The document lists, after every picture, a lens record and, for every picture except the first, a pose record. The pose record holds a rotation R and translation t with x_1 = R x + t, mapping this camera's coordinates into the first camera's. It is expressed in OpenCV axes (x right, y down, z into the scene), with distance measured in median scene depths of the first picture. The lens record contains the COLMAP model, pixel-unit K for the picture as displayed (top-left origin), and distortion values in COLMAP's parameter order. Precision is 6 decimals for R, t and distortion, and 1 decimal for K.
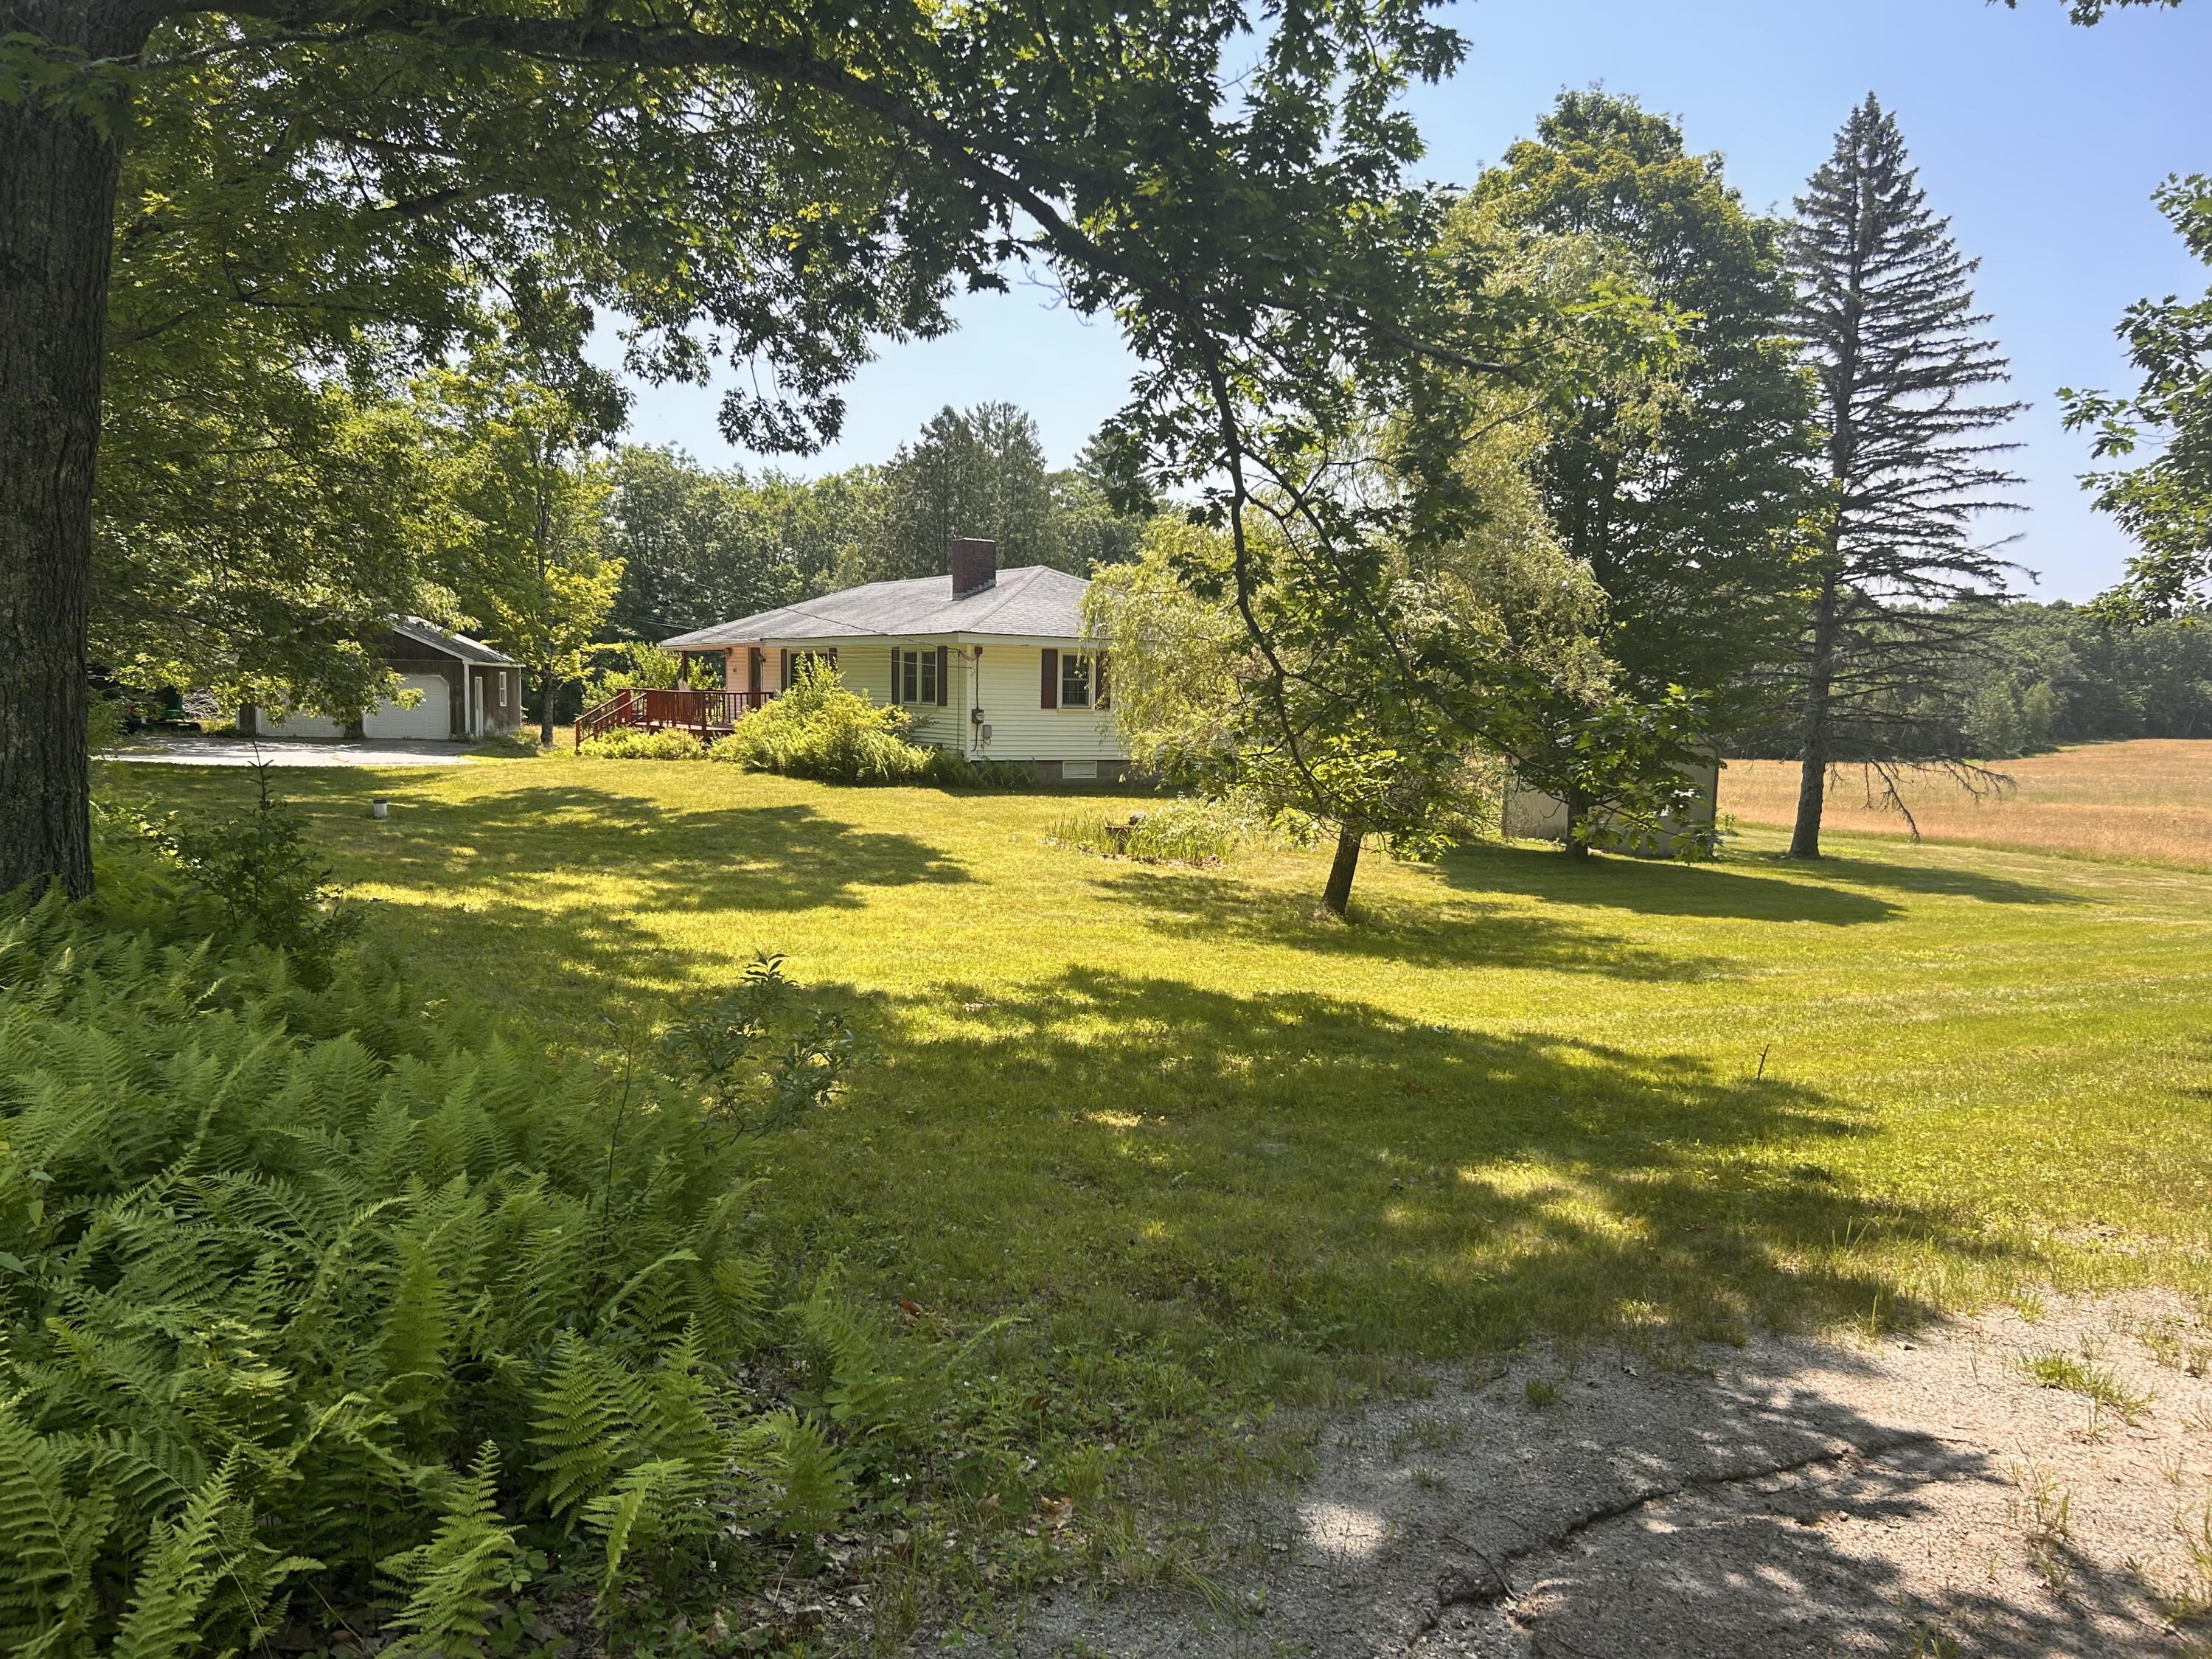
lens RADIAL K [[1686.0, 0, 1116.3], [0, 1686.0, 832.6], [0, 0, 1]] dist [0.064561, -0.062674]
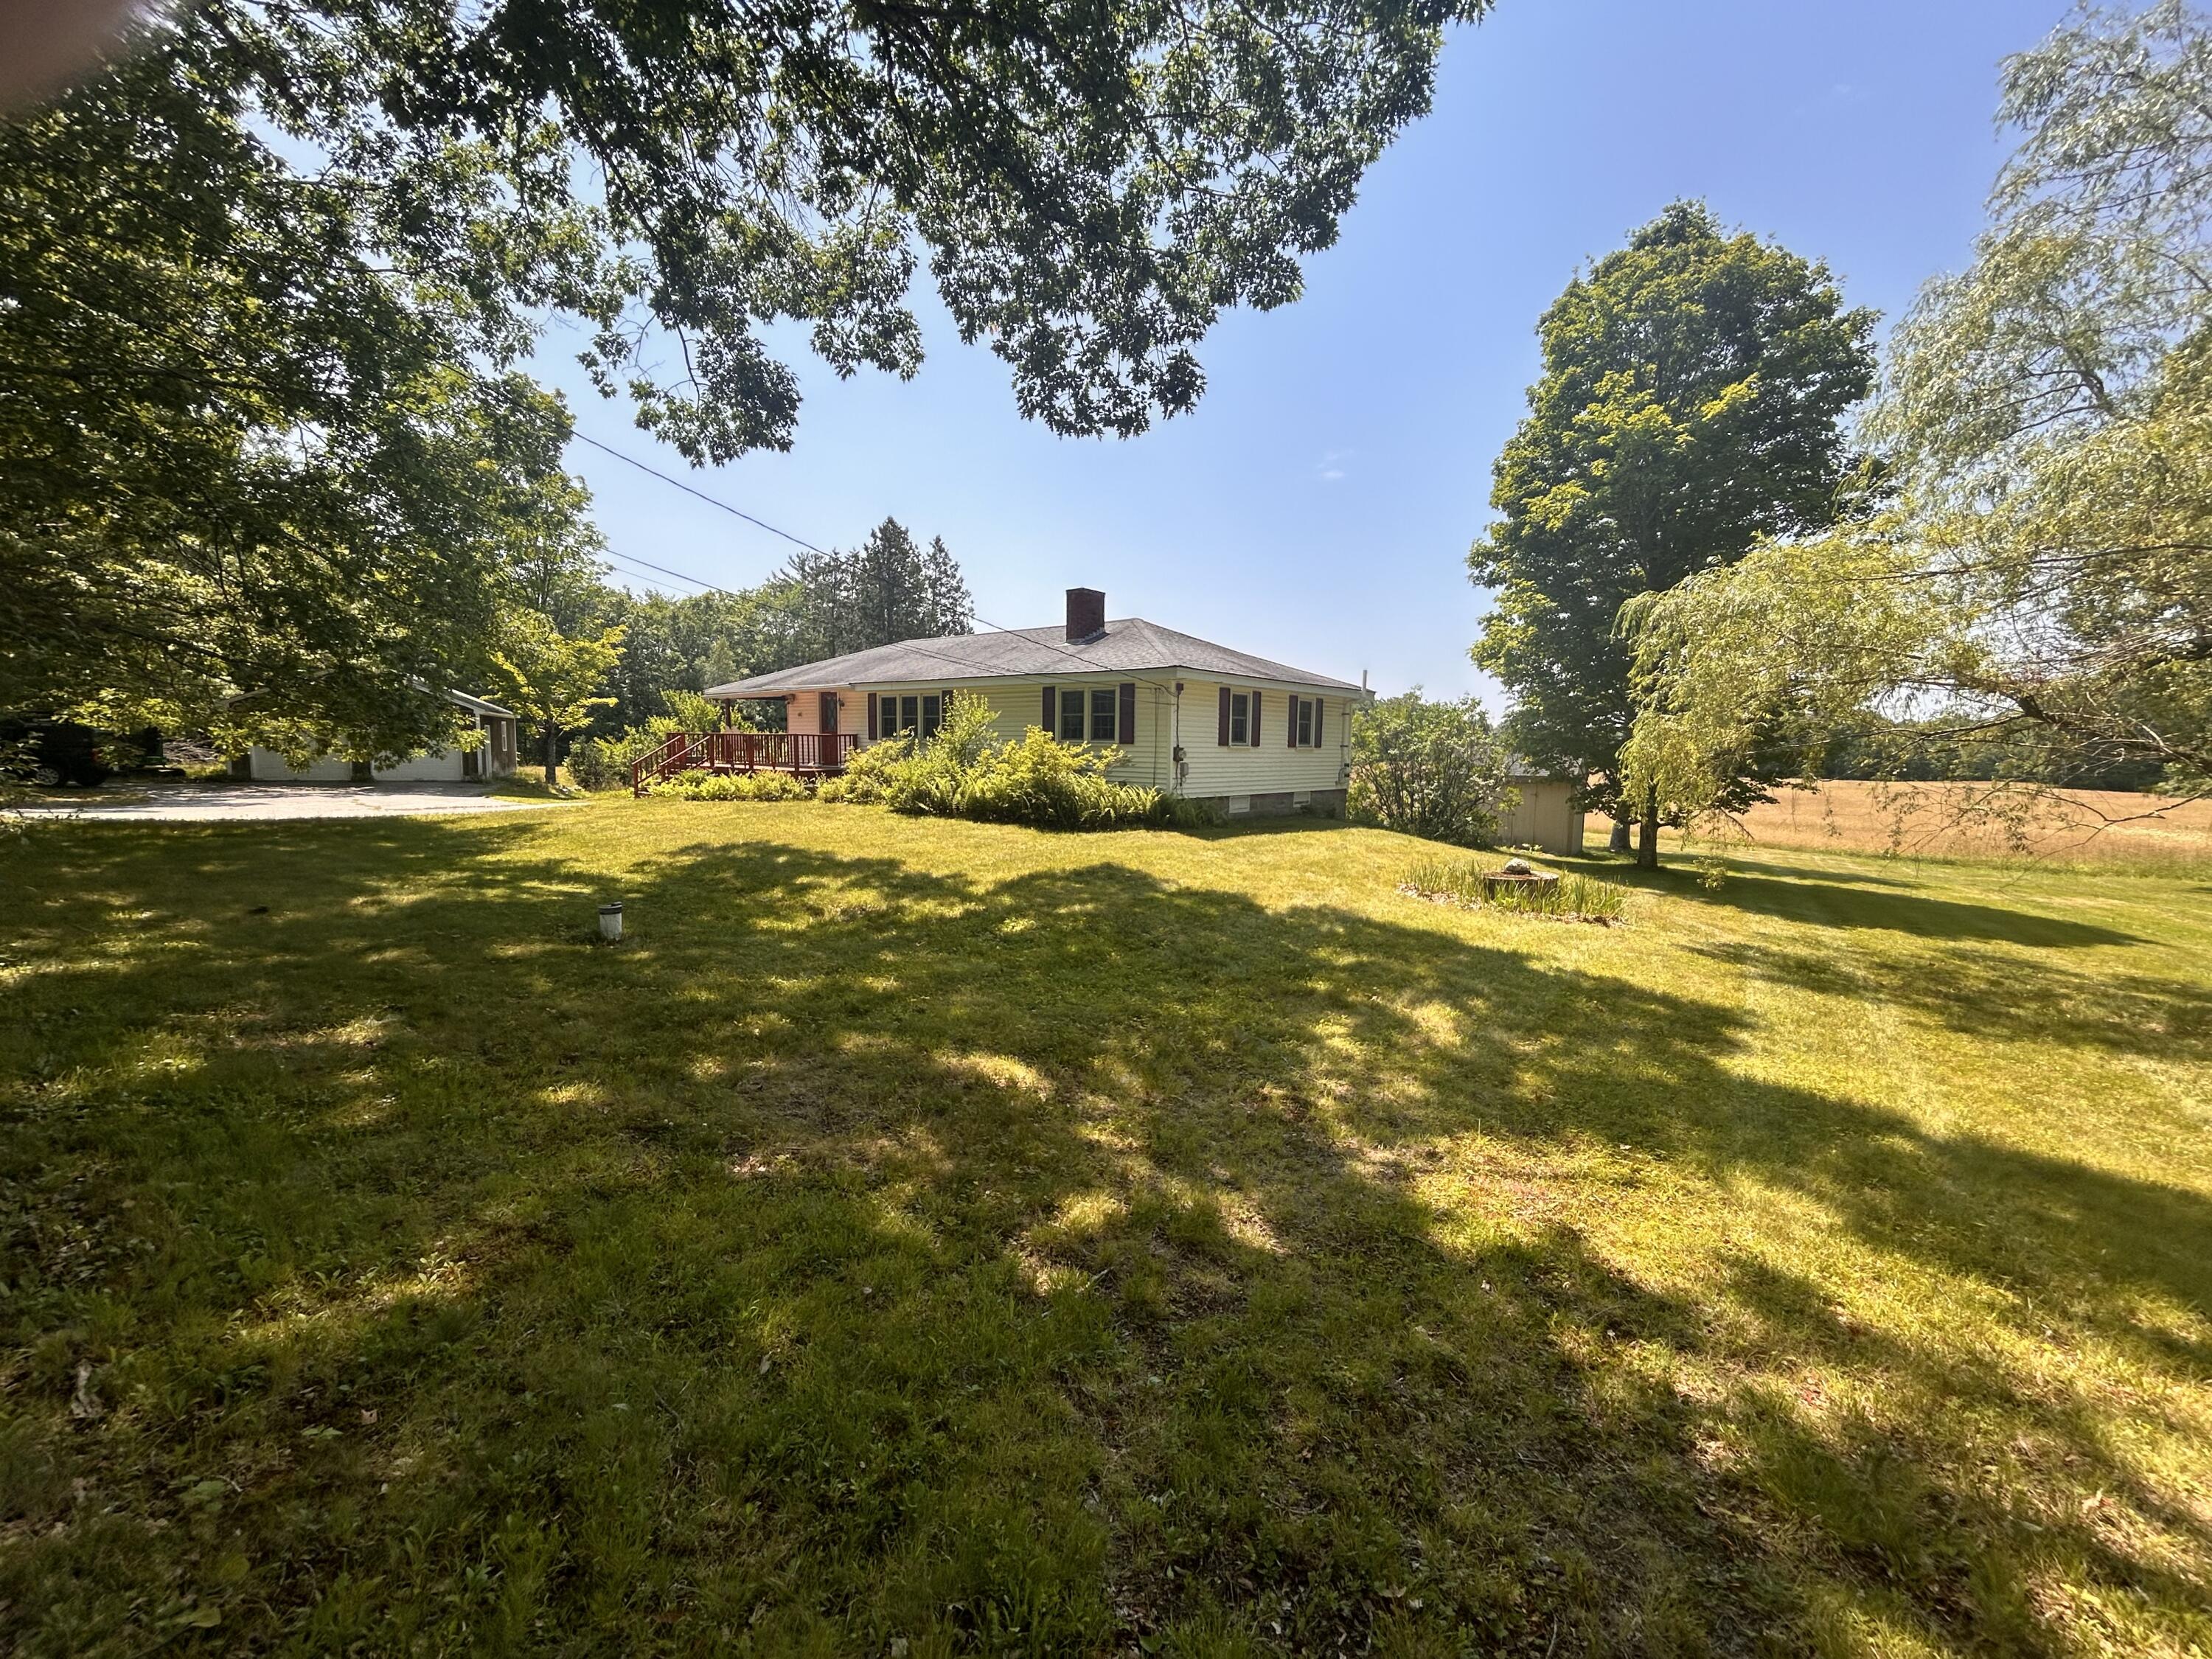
lens RADIAL K [[898.8, 0, 1087.6], [0, 898.8, 815.9], [0, 0, 1]] dist [0.001950, 0.001094]
pose [[0.954620, -0.027810, 0.296525, -0.237540], [0.028135, 0.999599, 0.003174, -0.029730], [-0.296494, 0.005313, 0.955020, 0.424704]]
